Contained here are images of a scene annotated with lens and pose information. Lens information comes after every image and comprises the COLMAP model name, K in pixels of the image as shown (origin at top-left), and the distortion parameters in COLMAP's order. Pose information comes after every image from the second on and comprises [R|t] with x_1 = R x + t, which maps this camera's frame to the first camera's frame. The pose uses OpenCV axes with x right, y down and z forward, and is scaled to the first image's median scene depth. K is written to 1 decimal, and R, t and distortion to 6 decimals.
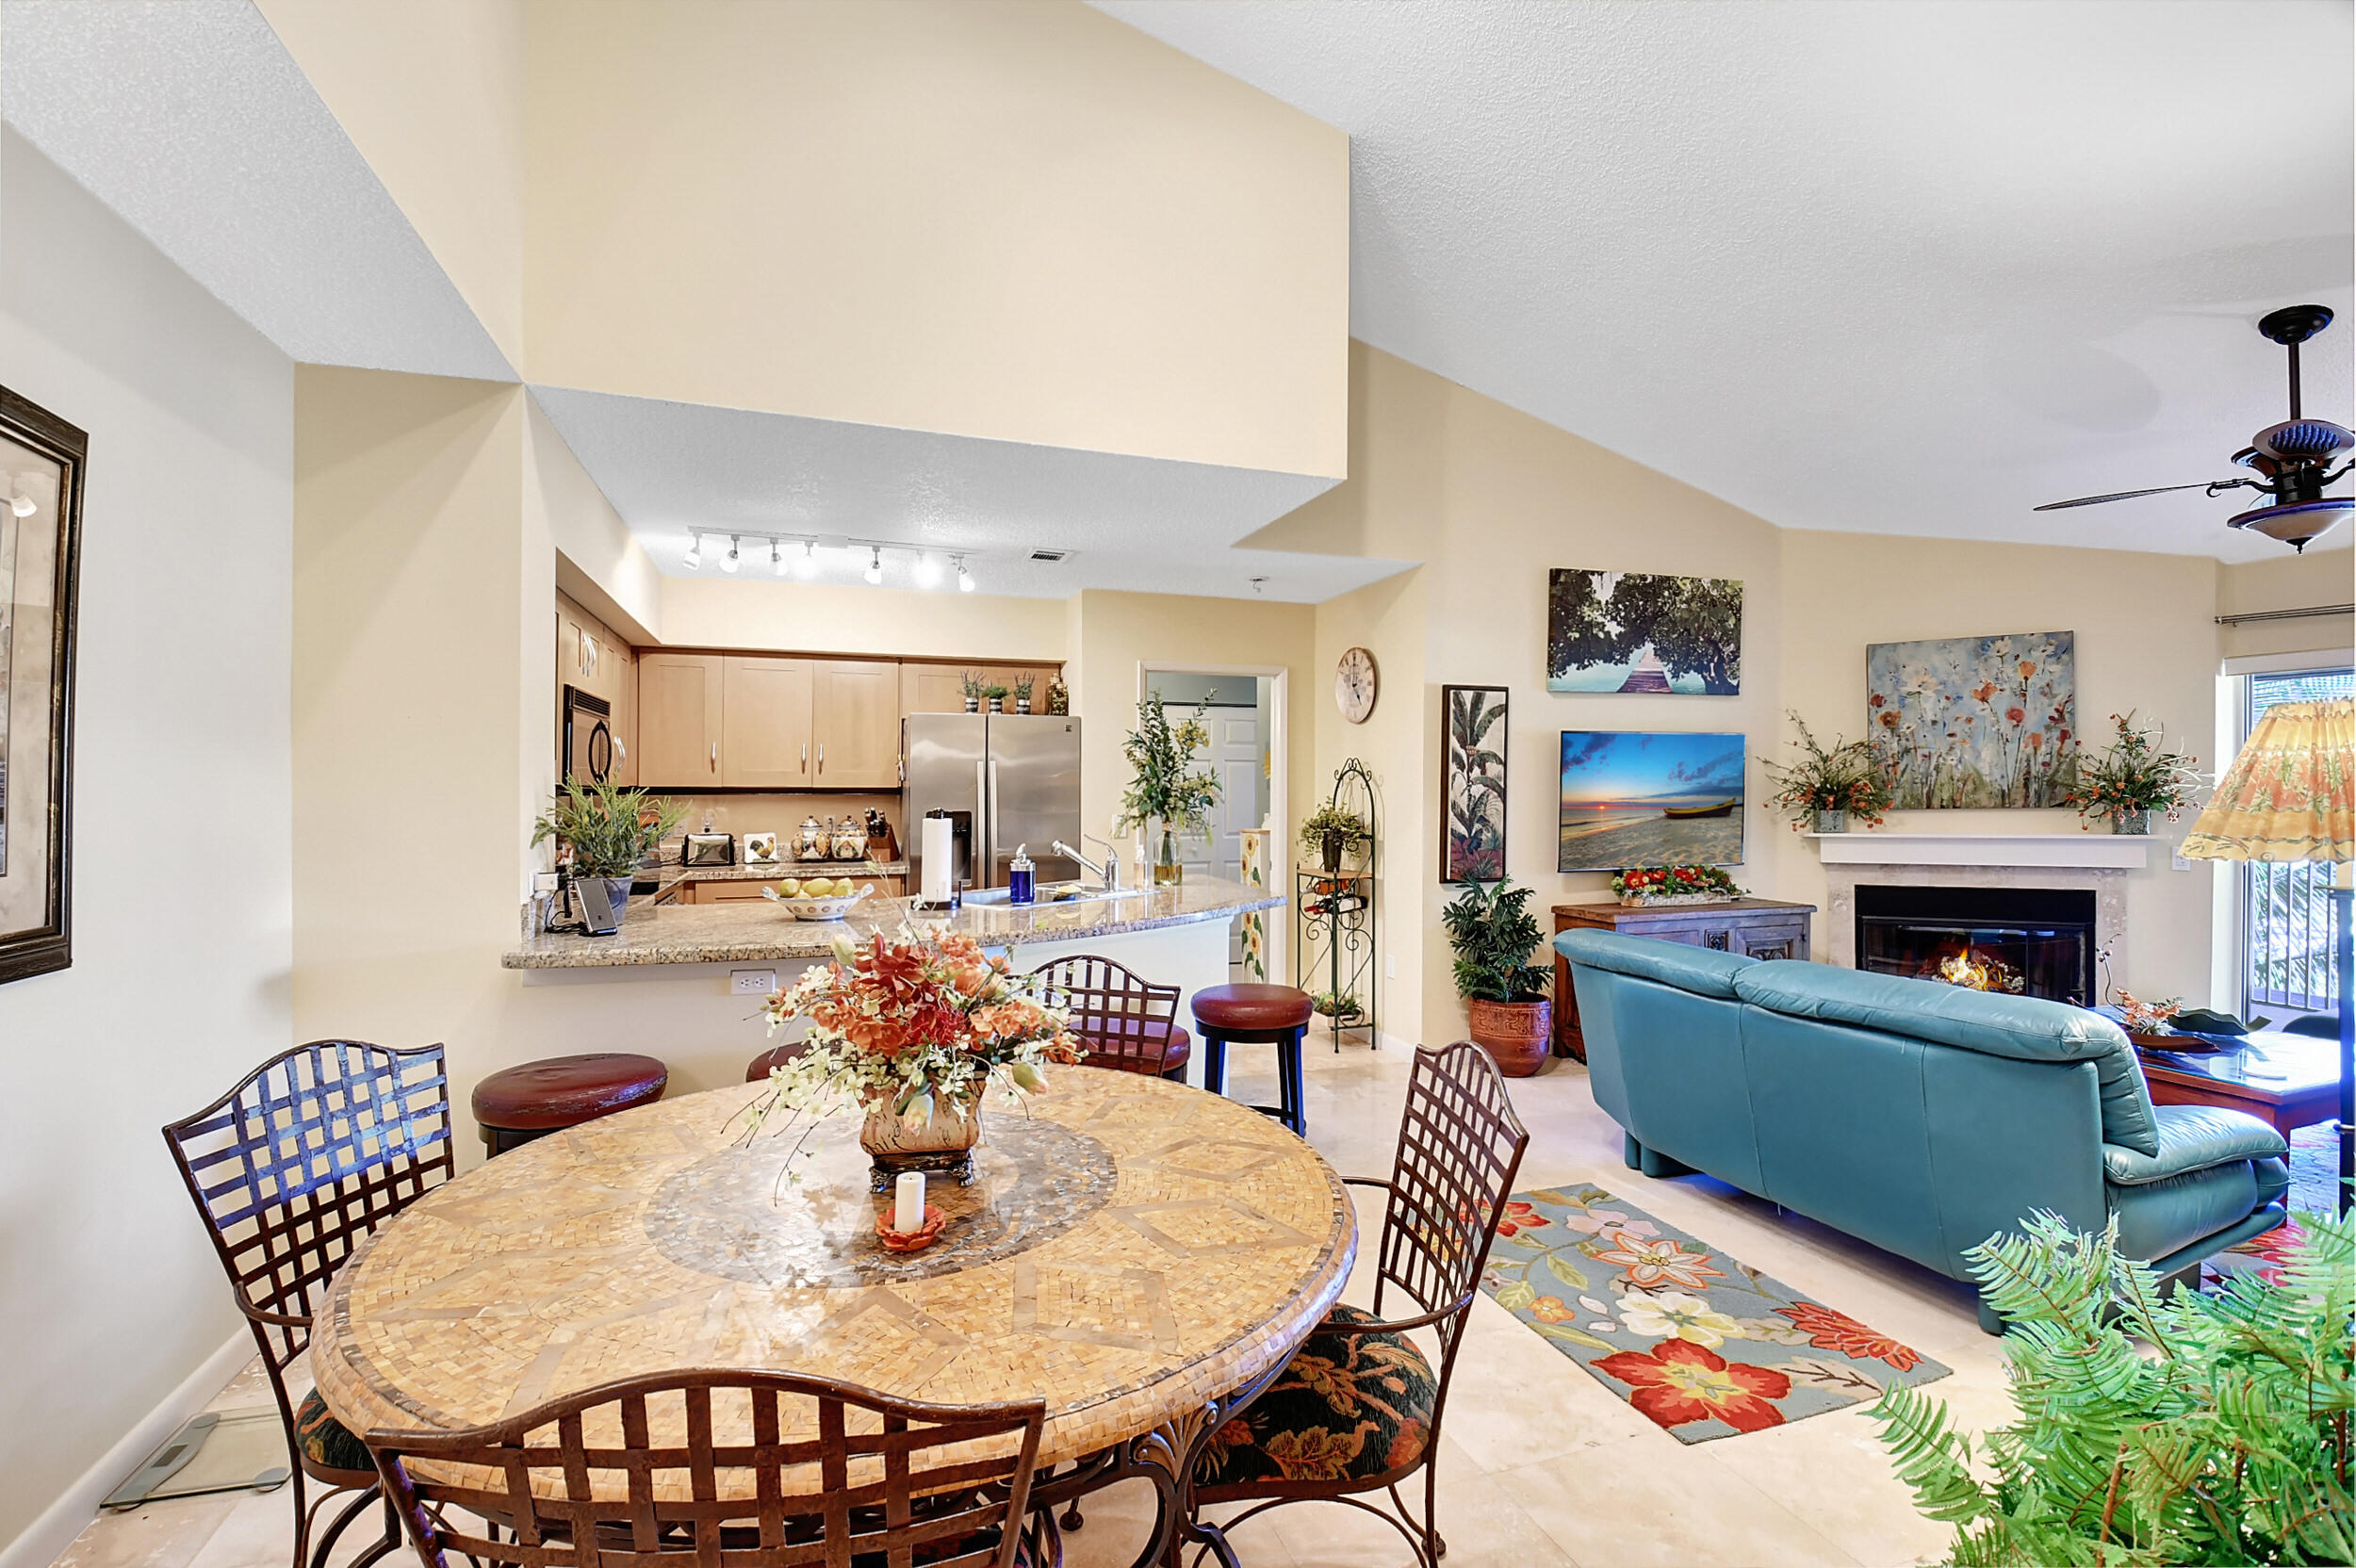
lens RADIAL K [[1050.9, 0, 1158.8], [0, 1050.9, 810.5], [0, 0, 1]] dist [-0.001573, -0.013560]
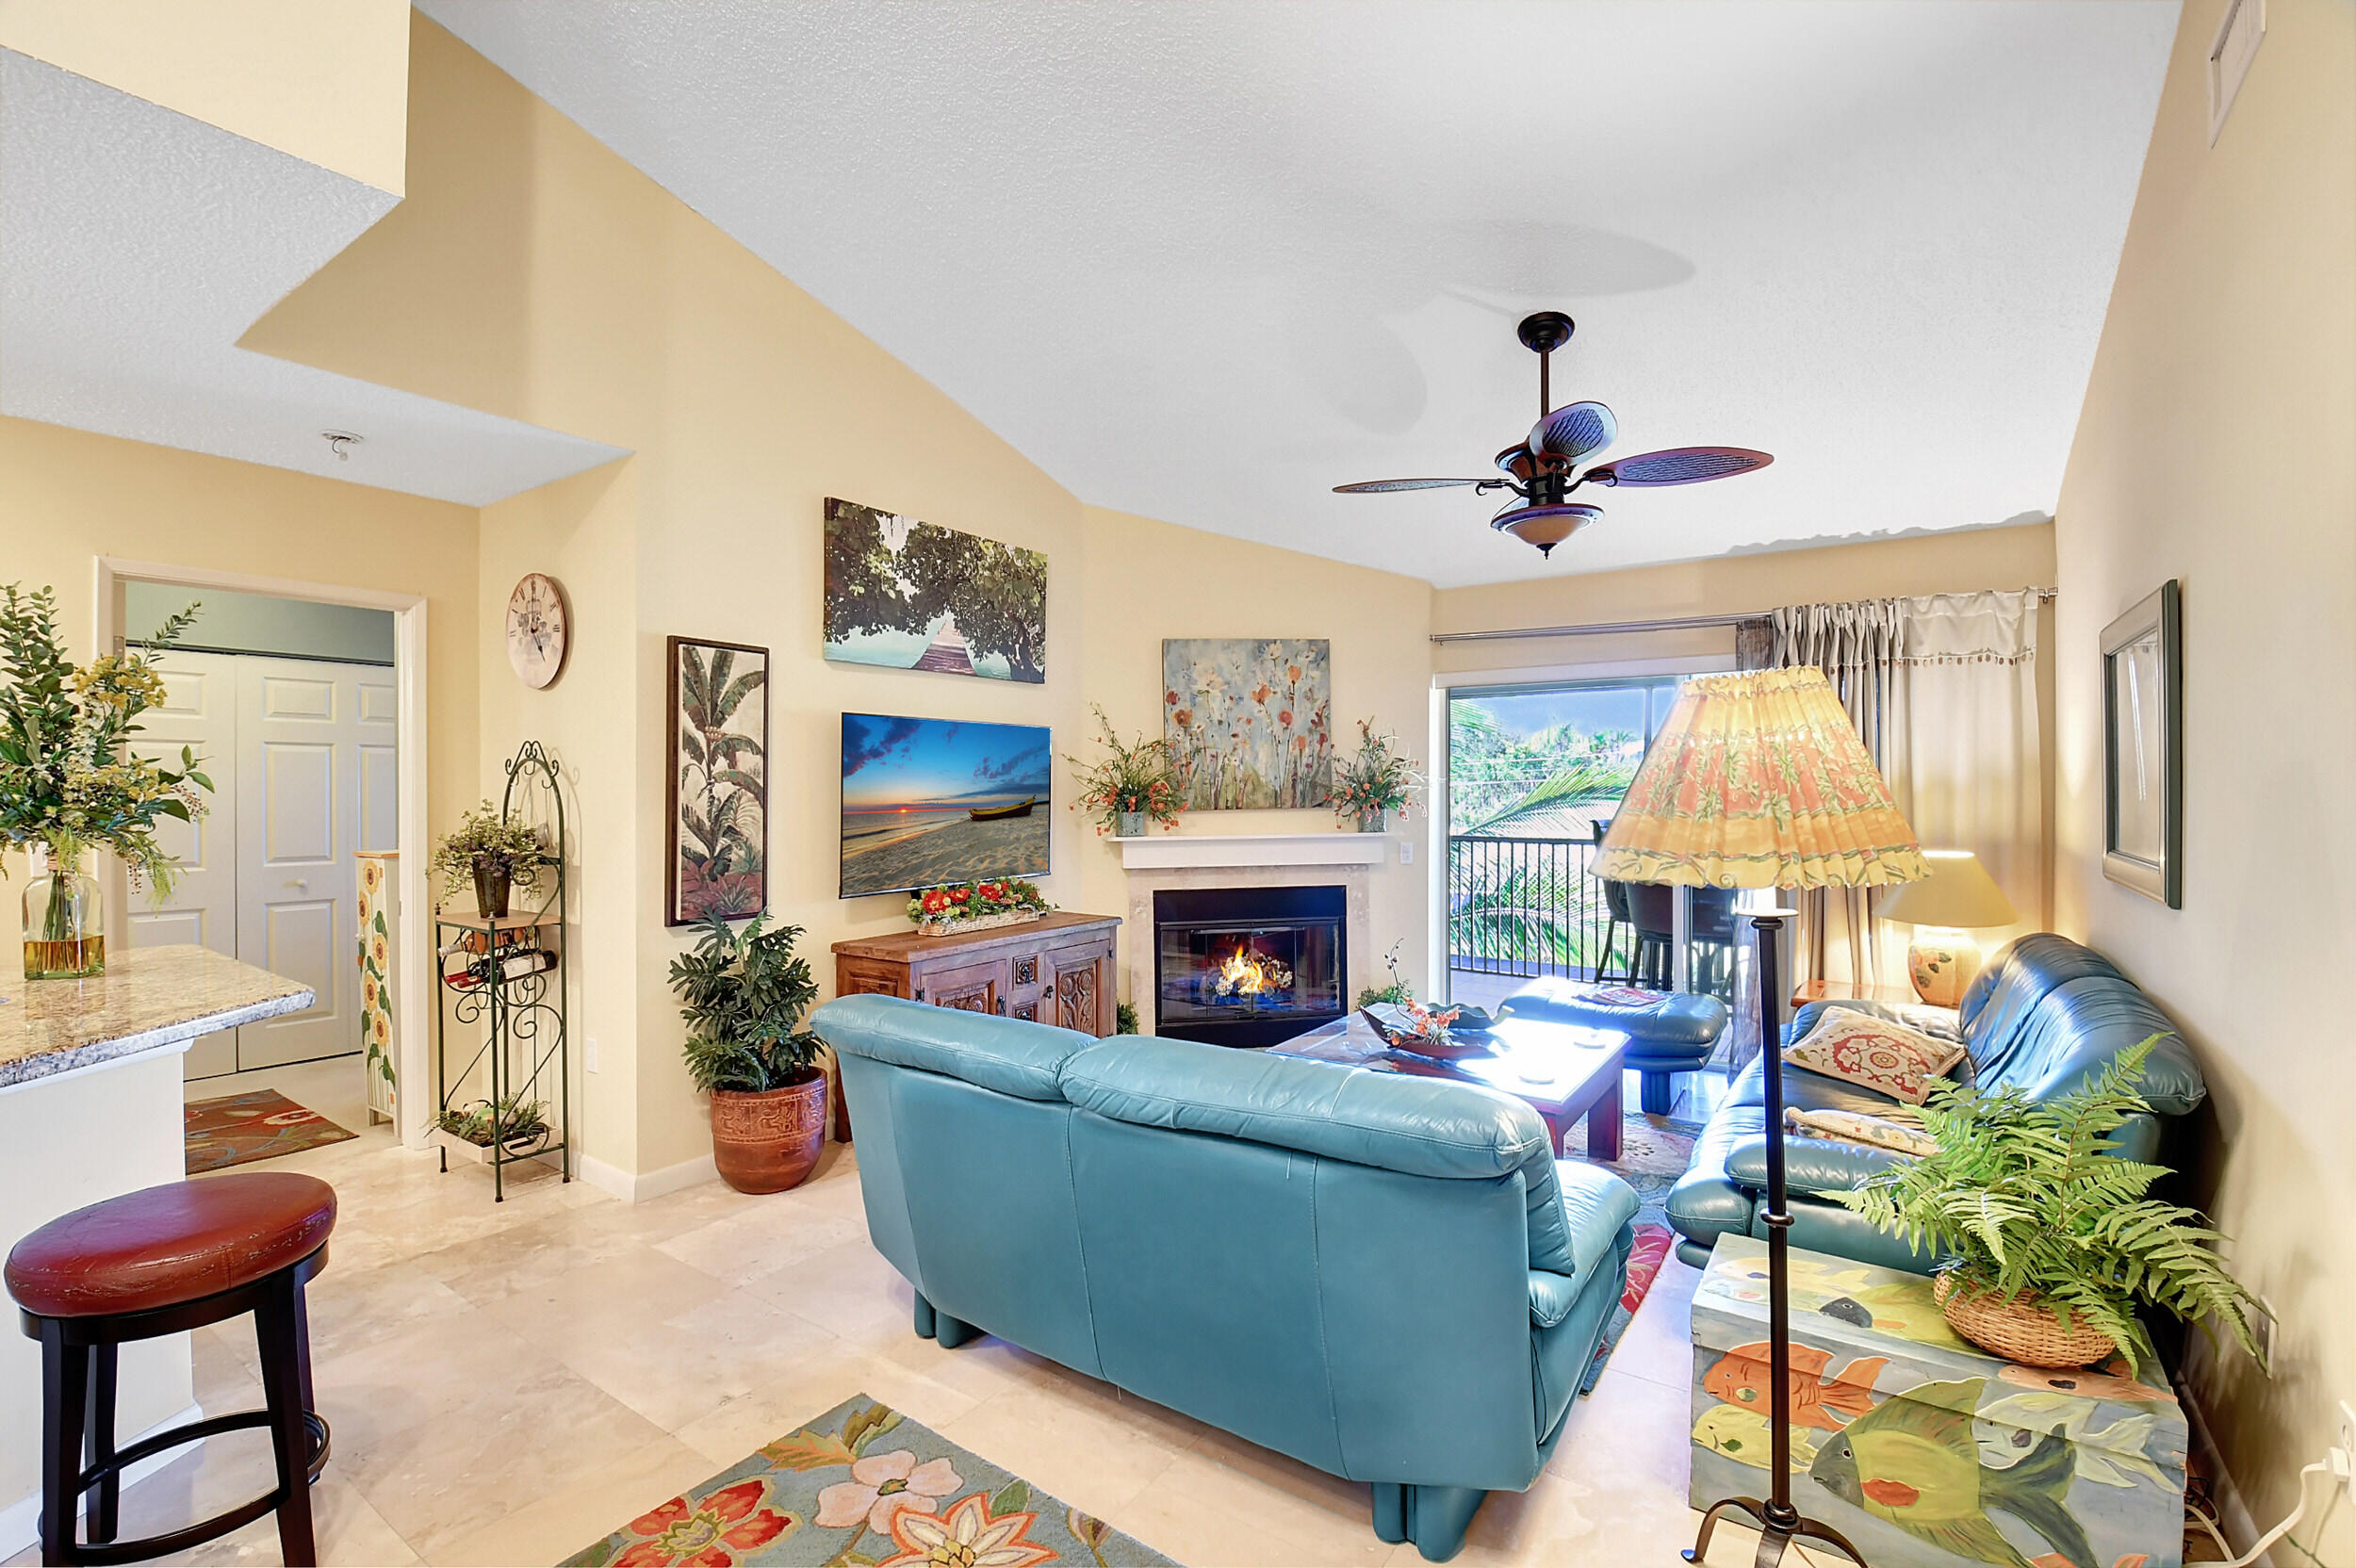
lens RADIAL K [[1050.9, 0, 1159.5], [0, 1050.9, 797.3], [0, 0, 1]] dist [-0.001573, -0.013560]
pose [[0.811672, -0.002523, 0.584108, 0.124100], [0.009864, 0.999907, -0.009389, -0.004959], [-0.584031, 0.013383, 0.811621, 0.245526]]
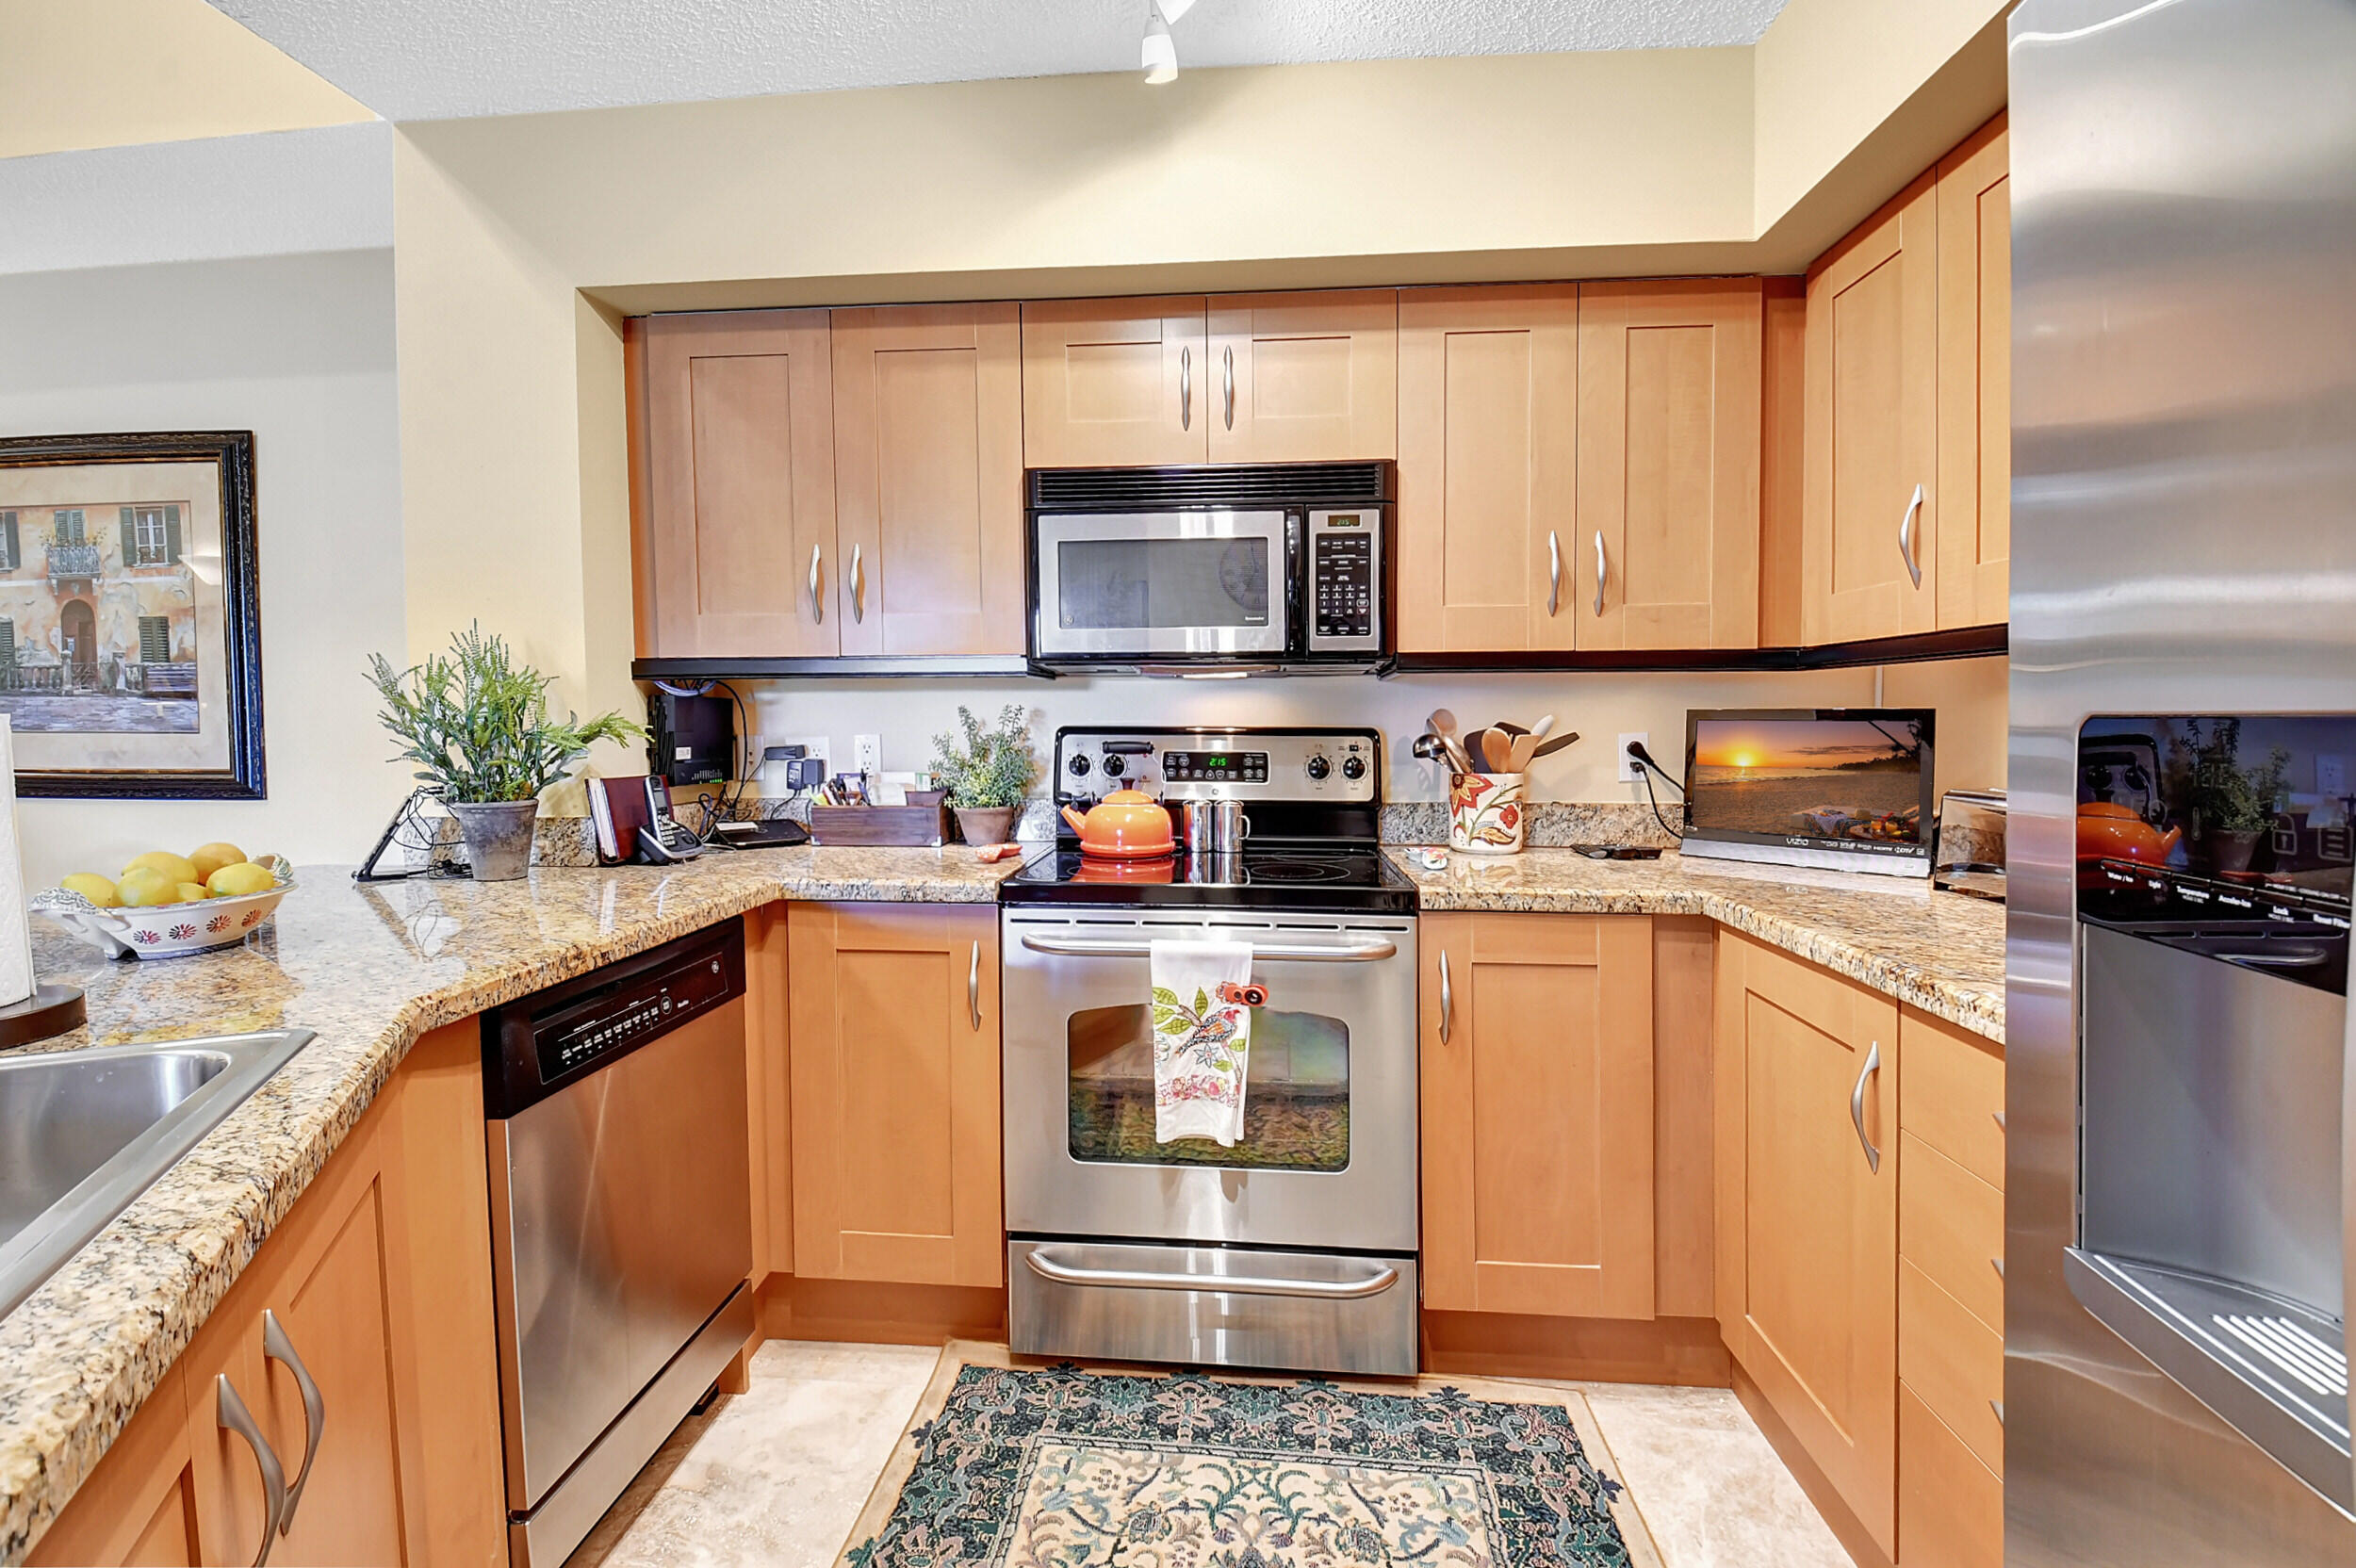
lens RADIAL K [[1050.9, 0, 1207.5], [0, 1050.9, 734.5], [0, 0, 1]] dist [-0.001573, -0.013560]
pose [[-0.414945, 0.024774, -0.909509, -0.095181], [-0.010754, 0.999426, 0.032129, -0.001151], [0.909783, 0.023112, -0.414441, 0.985234]]
